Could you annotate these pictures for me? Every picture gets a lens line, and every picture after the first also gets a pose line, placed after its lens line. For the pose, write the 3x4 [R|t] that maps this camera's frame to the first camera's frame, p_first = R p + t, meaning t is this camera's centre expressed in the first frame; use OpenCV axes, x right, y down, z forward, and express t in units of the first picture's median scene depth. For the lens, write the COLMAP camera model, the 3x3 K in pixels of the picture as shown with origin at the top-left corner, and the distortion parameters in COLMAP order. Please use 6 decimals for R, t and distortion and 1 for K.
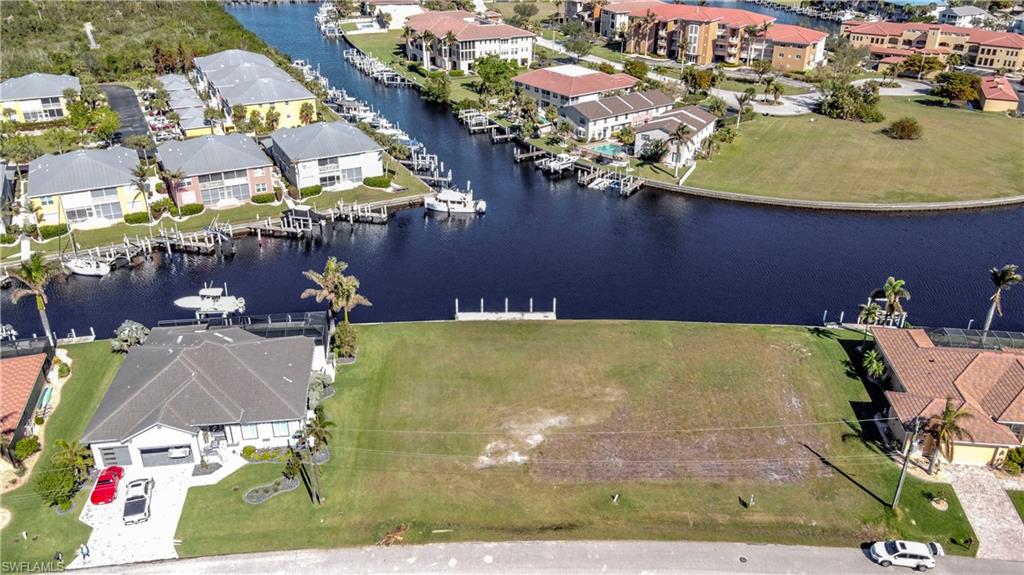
lens RADIAL K [[791.9, 0, 511.6], [0, 791.9, 281.6], [0, 0, 1]] dist [-0.001634, 0.032388]
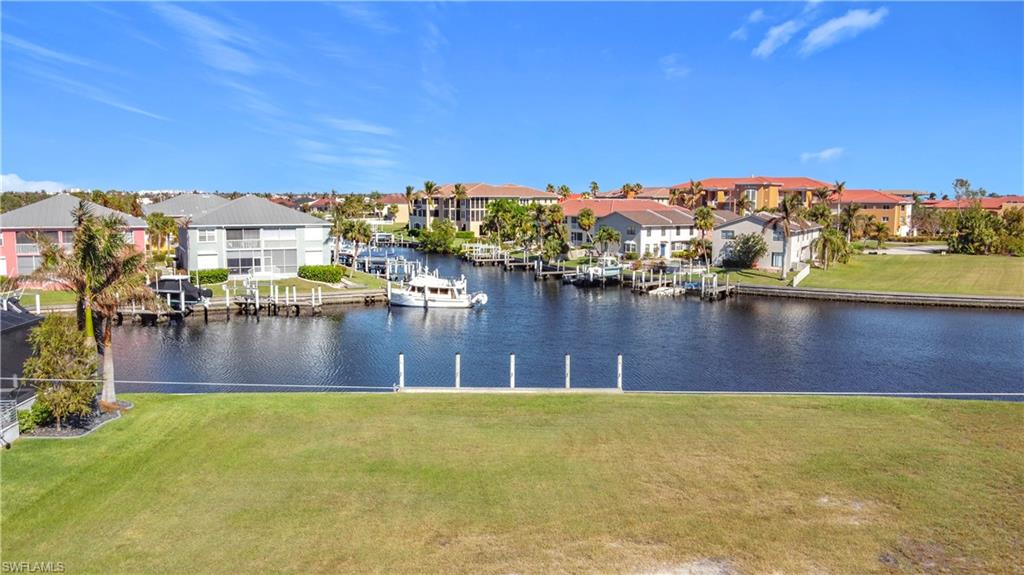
lens RADIAL K [[791.9, 0, 511.6], [0, 791.9, 281.6], [0, 0, 1]] dist [-0.001634, 0.032388]
pose [[0.999556, 0.003072, -0.029621, 0.007273], [-0.013013, 0.939723, -0.341689, 0.153255], [0.026786, 0.341922, 0.939346, 0.632724]]
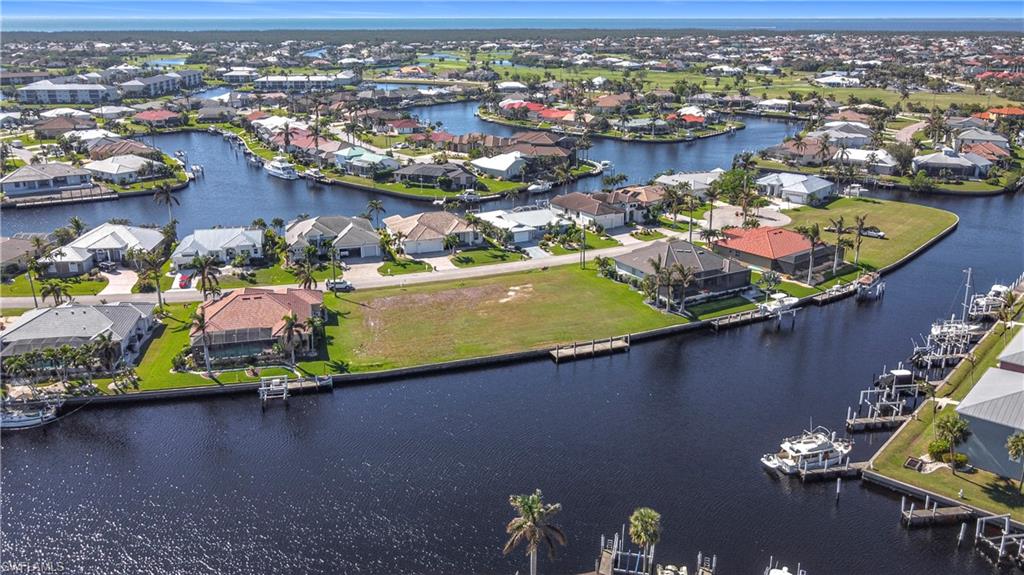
lens RADIAL K [[793.8, 0, 508.0], [0, 793.8, 286.9], [0, 0, 1]] dist [-0.007823, 0.011241]
pose [[-0.932346, 0.105267, -0.345903, 0.590616], [-0.163923, 0.729646, 0.663887, -0.916059], [0.322273, 0.675674, -0.663027, 1.915556]]
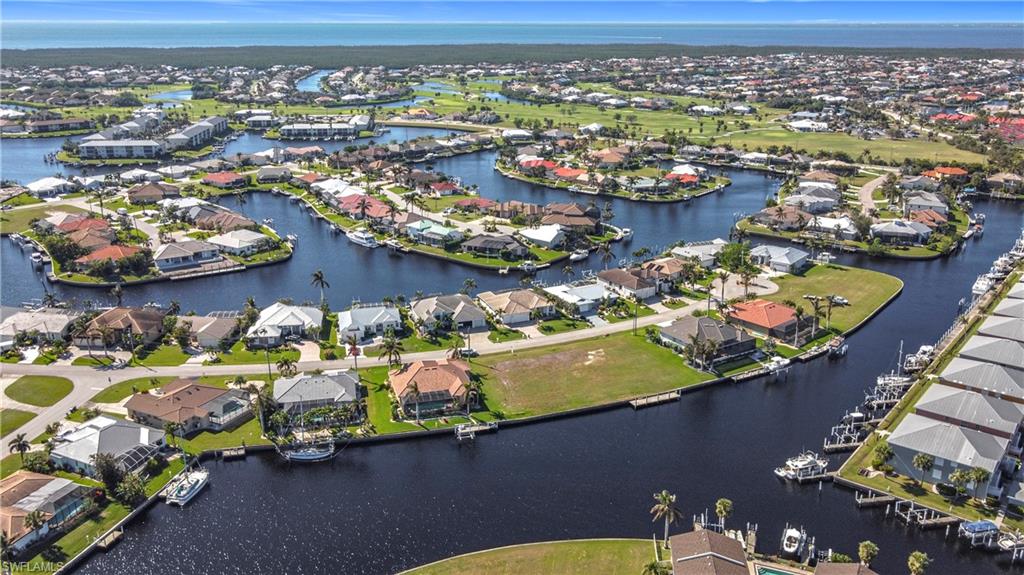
lens RADIAL K [[800.7, 0, 511.1], [0, 800.7, 270.7], [0, 0, 1]] dist [-0.002723, 0.004968]
pose [[-0.918236, 0.102932, -0.382423, 1.109601], [-0.179008, 0.753487, 0.632624, -1.462363], [0.353268, 0.649355, -0.673453, 2.182960]]
